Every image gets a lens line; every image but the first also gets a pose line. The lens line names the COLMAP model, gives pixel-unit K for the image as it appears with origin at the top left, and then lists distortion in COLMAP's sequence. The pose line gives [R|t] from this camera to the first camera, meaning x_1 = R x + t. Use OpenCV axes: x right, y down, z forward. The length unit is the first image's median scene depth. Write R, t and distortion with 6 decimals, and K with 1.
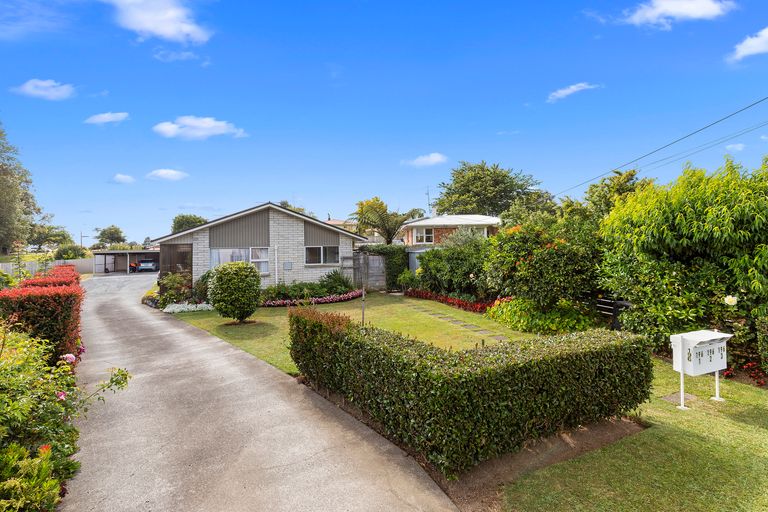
lens RADIAL K [[347.3, 0, 384.0], [0, 347.3, 256.0], [0, 0, 1]] dist [0.001344, 0.000311]
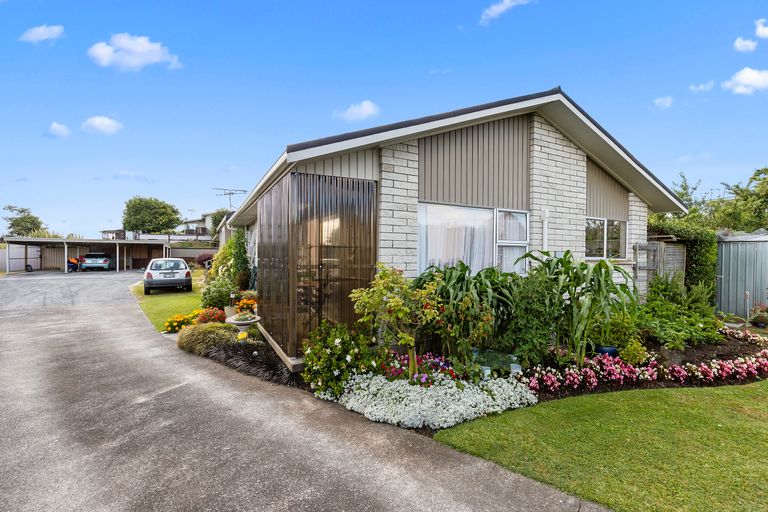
lens RADIAL K [[347.3, 0, 384.0], [0, 347.3, 256.0], [0, 0, 1]] dist [0.001344, 0.000311]
pose [[0.989653, 0.027291, 0.140862, -0.511485], [-0.024645, 0.999486, -0.020492, 0.035660], [-0.141349, 0.016808, 0.989817, 0.579894]]
